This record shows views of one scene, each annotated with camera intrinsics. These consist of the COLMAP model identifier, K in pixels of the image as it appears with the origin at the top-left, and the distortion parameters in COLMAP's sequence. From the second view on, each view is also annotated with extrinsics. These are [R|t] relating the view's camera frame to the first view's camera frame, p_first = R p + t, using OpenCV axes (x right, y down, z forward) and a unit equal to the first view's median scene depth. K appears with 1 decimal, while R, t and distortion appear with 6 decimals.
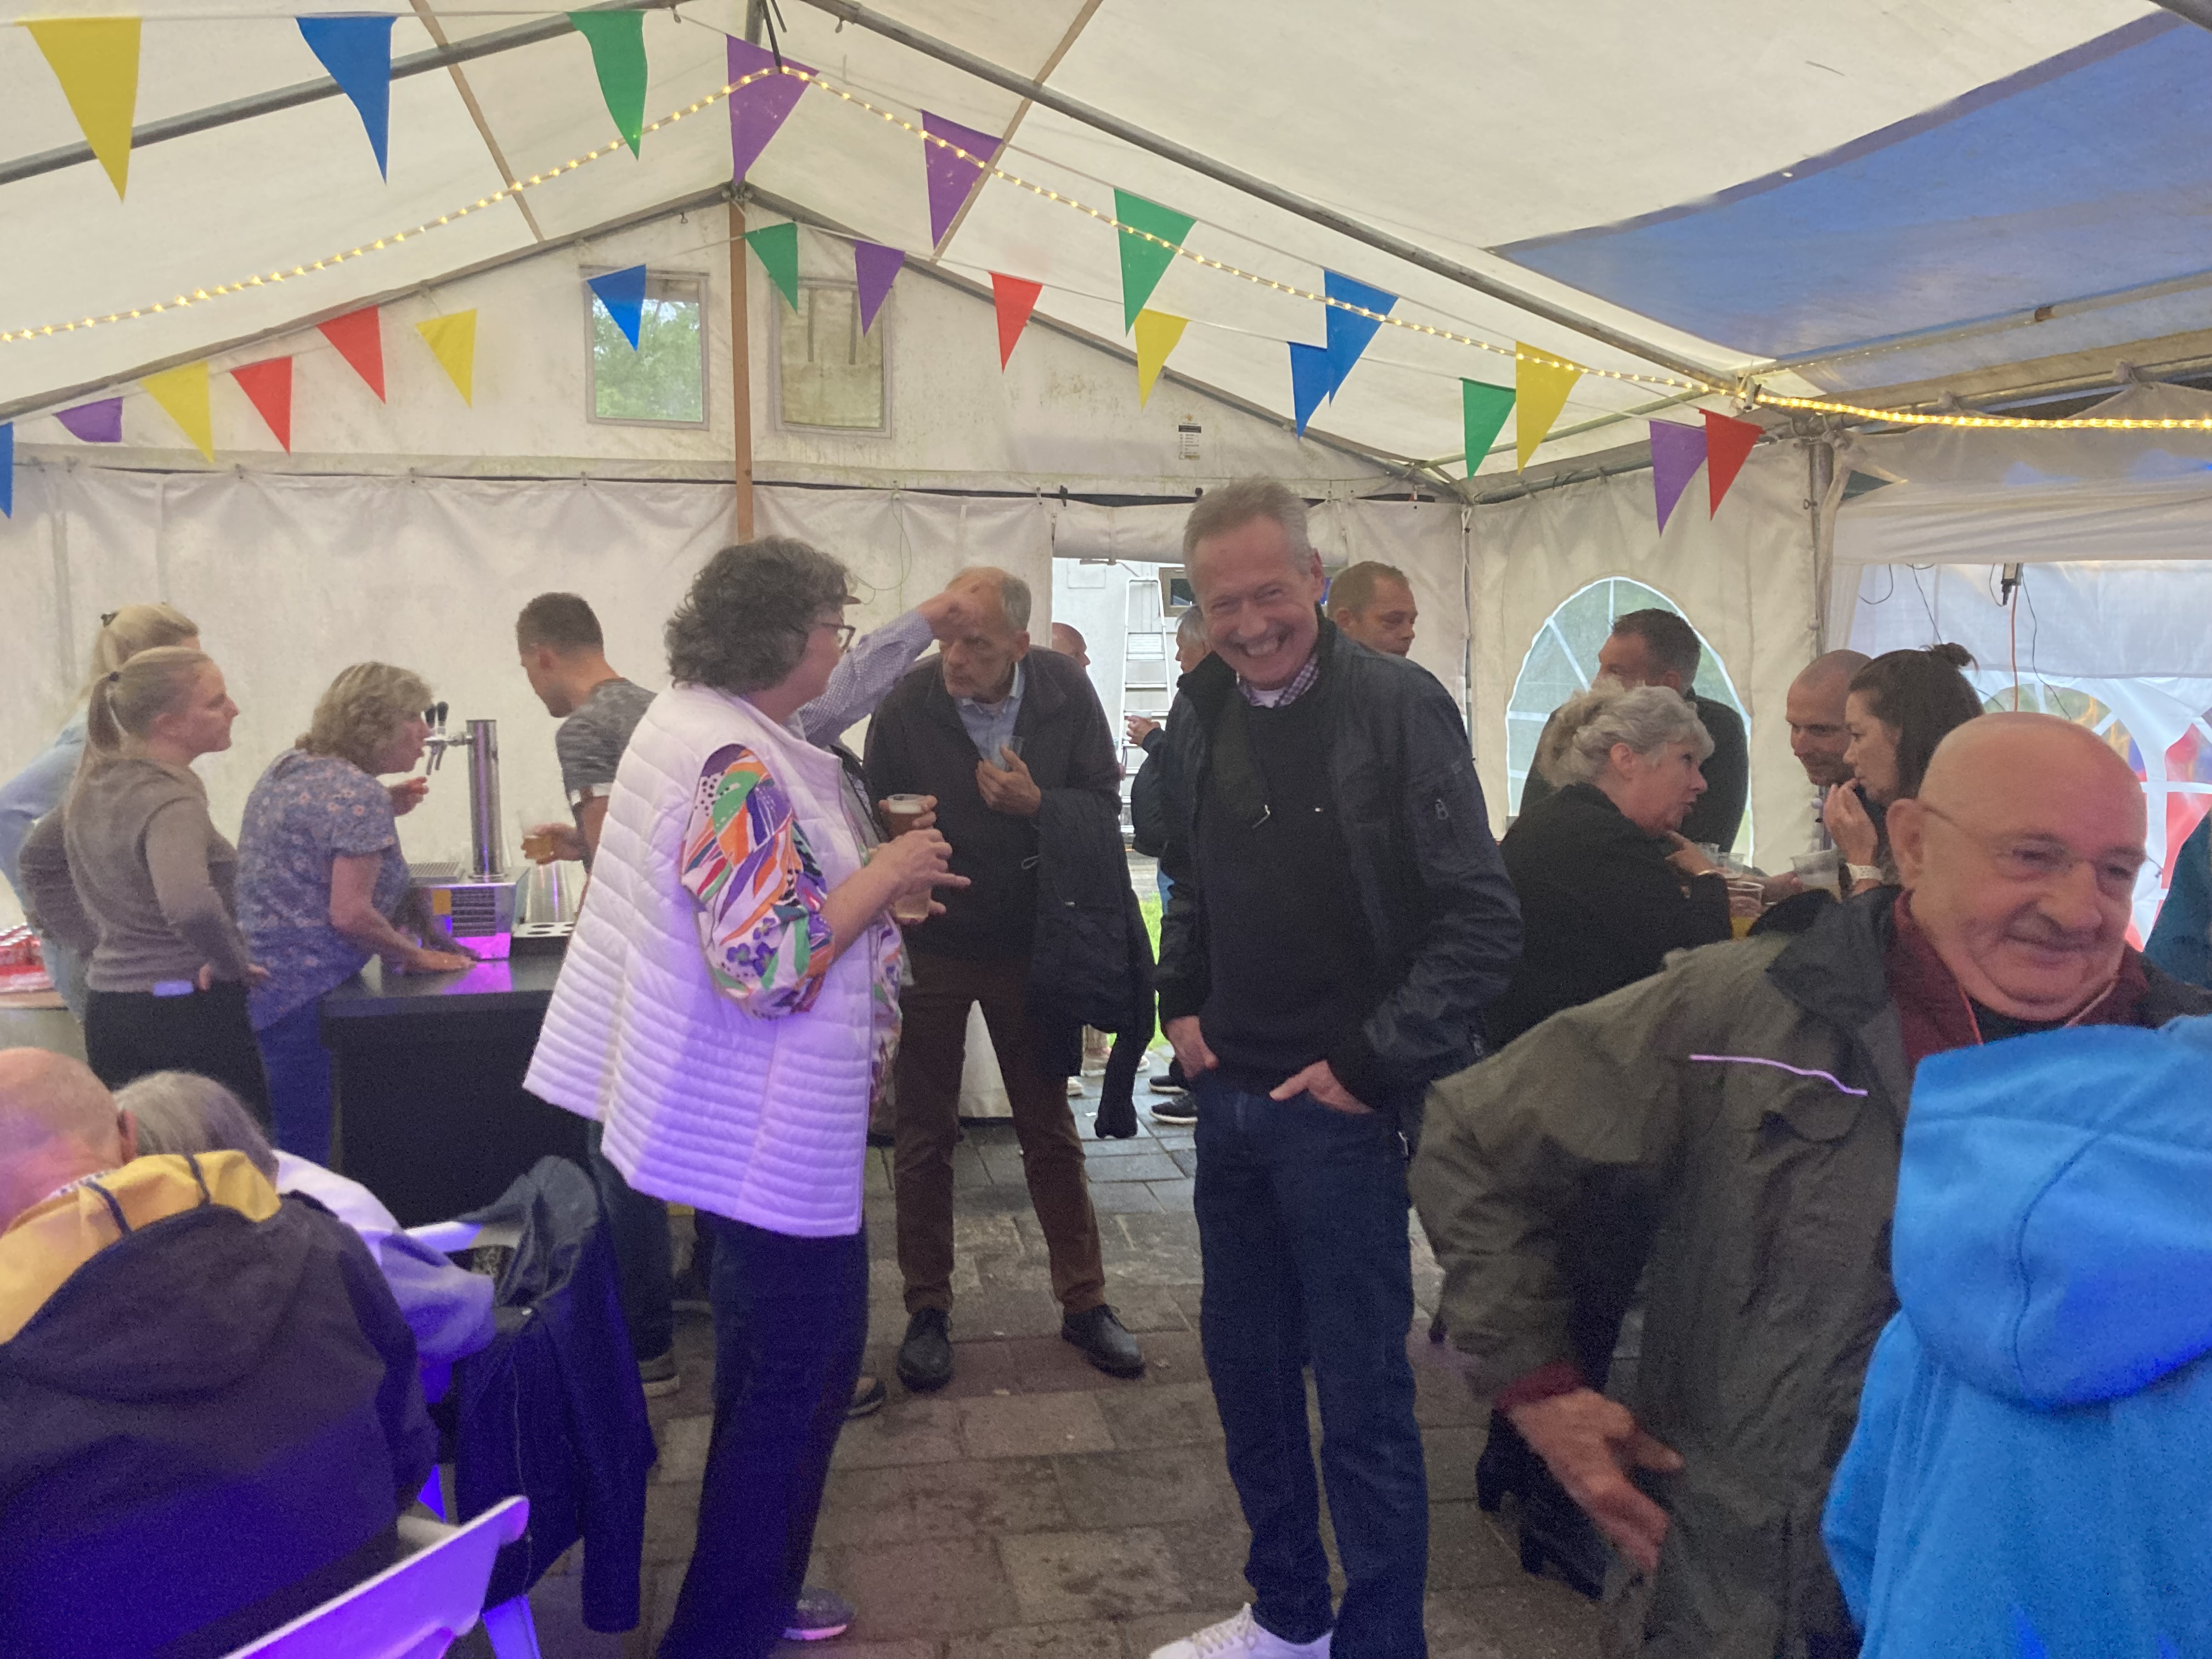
lens RADIAL K [[1838.4, 0, 1097.2], [0, 1838.4, 829.4], [0, 0, 1]] dist [0.030544, -0.022976]
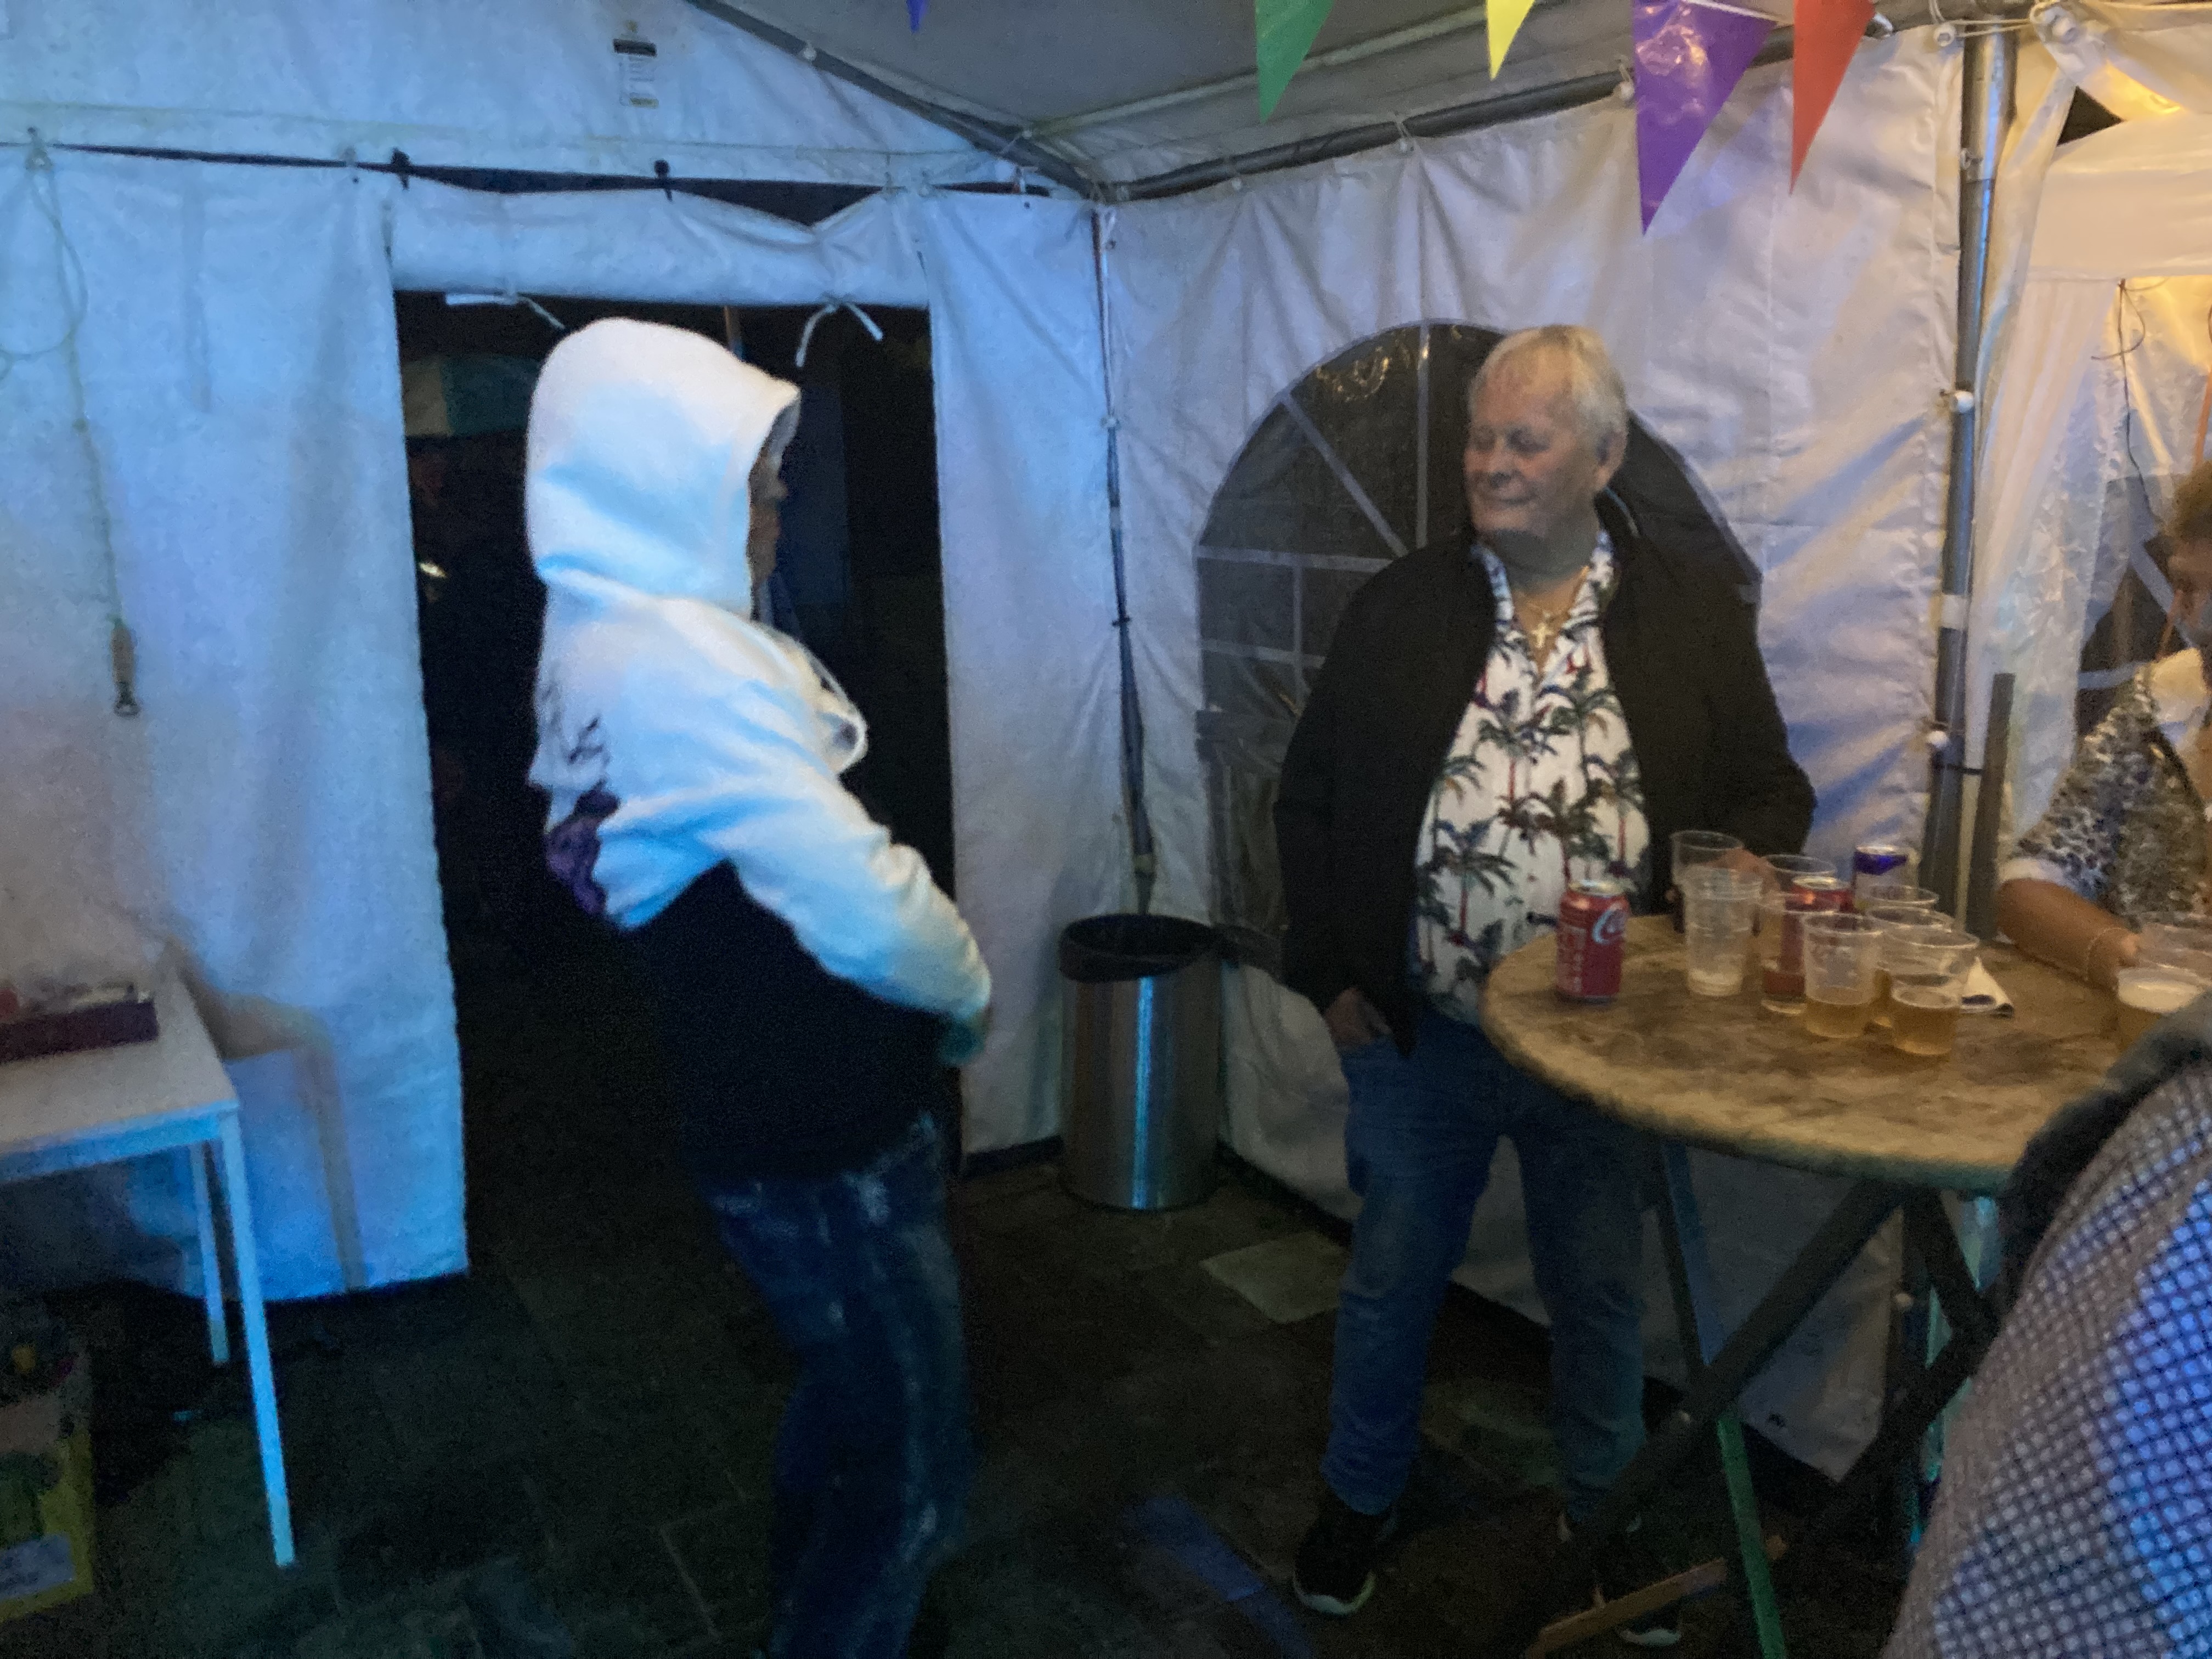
lens RADIAL K [[1838.4, 0, 1090.9], [0, 1838.4, 843.8], [0, 0, 1]] dist [0.030544, -0.022976]
pose [[0.947010, -0.095642, 0.306635, -0.012877], [0.053761, 0.988370, 0.142247, -0.057468], [-0.316673, -0.118224, 0.941138, 0.433020]]
